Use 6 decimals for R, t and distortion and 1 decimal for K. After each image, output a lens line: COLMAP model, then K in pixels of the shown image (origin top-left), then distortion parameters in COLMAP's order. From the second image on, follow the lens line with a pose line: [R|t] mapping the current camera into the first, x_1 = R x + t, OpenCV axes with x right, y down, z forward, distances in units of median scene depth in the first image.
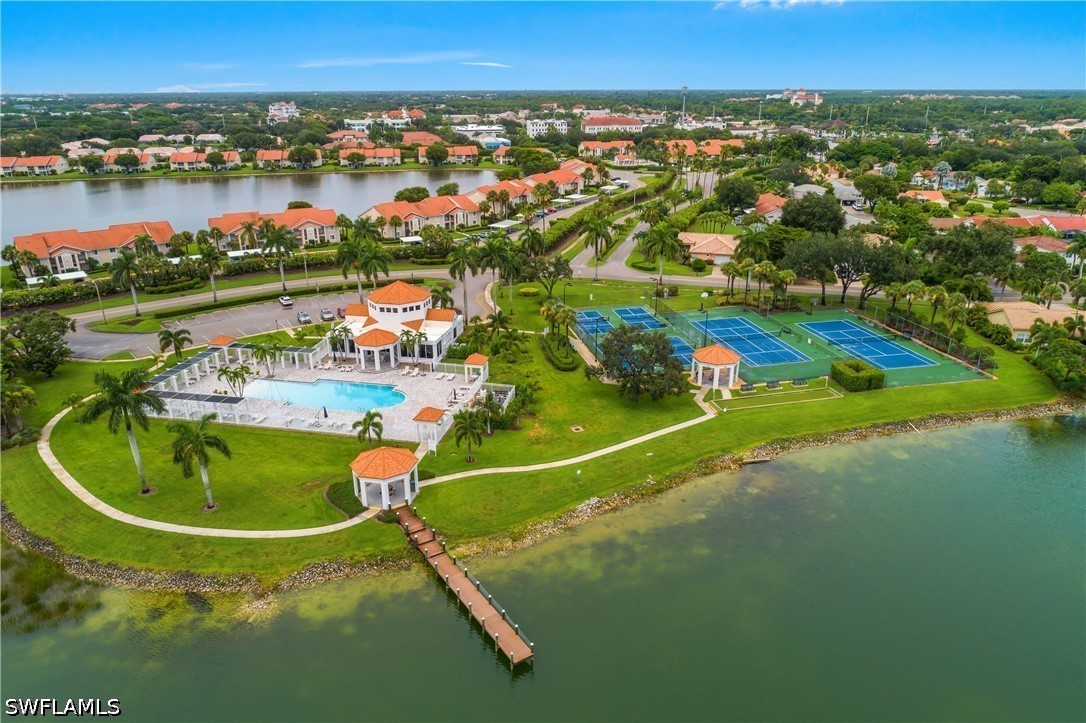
lens RADIAL K [[726.9, 0, 543.0], [0, 726.9, 361.5], [0, 0, 1]] dist [-0.009868, 0.004268]
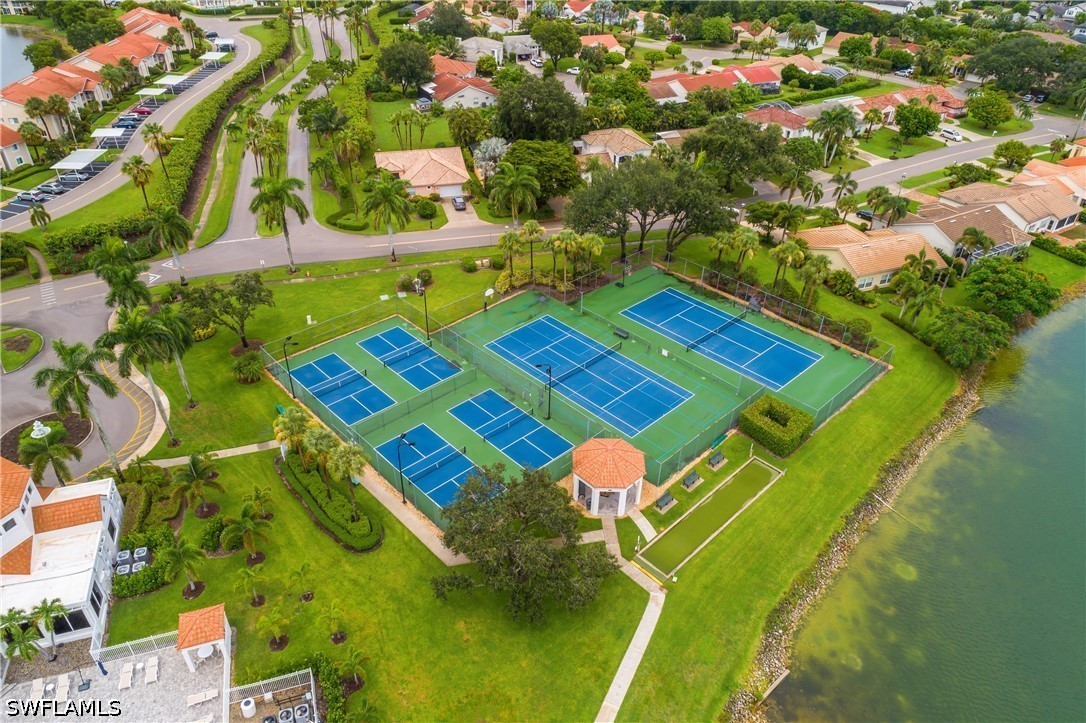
lens RADIAL K [[726.9, 0, 543.0], [0, 726.9, 361.5], [0, 0, 1]] dist [-0.009868, 0.004268]
pose [[0.858188, -0.269170, 0.437105, -0.029118], [0.158594, 0.948869, 0.272940, -0.130610], [-0.488223, -0.164912, 0.856996, 0.245901]]
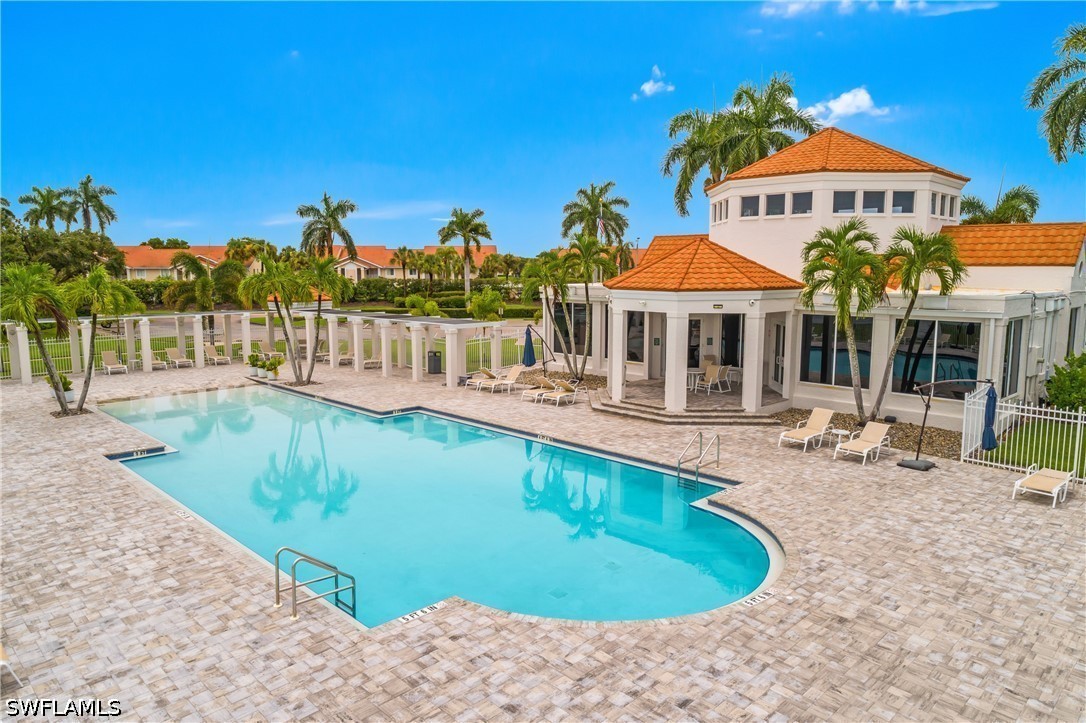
lens RADIAL K [[726.9, 0, 543.0], [0, 726.9, 361.5], [0, 0, 1]] dist [-0.009868, 0.004268]
pose [[0.833118, 0.076358, -0.547799, -0.073644], [-0.200980, 0.964517, -0.171215, 0.020655], [0.515288, 0.252739, 0.818903, 0.408943]]
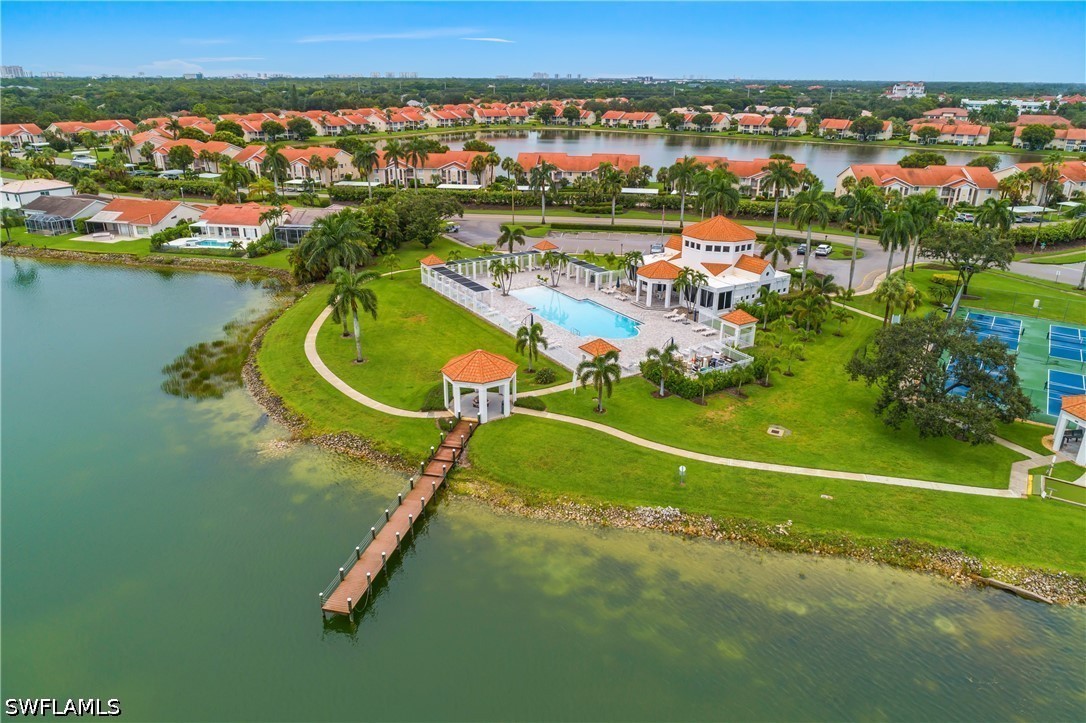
lens RADIAL K [[726.9, 0, 543.0], [0, 726.9, 361.5], [0, 0, 1]] dist [-0.009868, 0.004268]
pose [[0.688323, 0.276326, -0.670713, 0.145049], [-0.268274, 0.956020, 0.118551, 0.002970], [0.673974, 0.098334, 0.732182, 0.145853]]
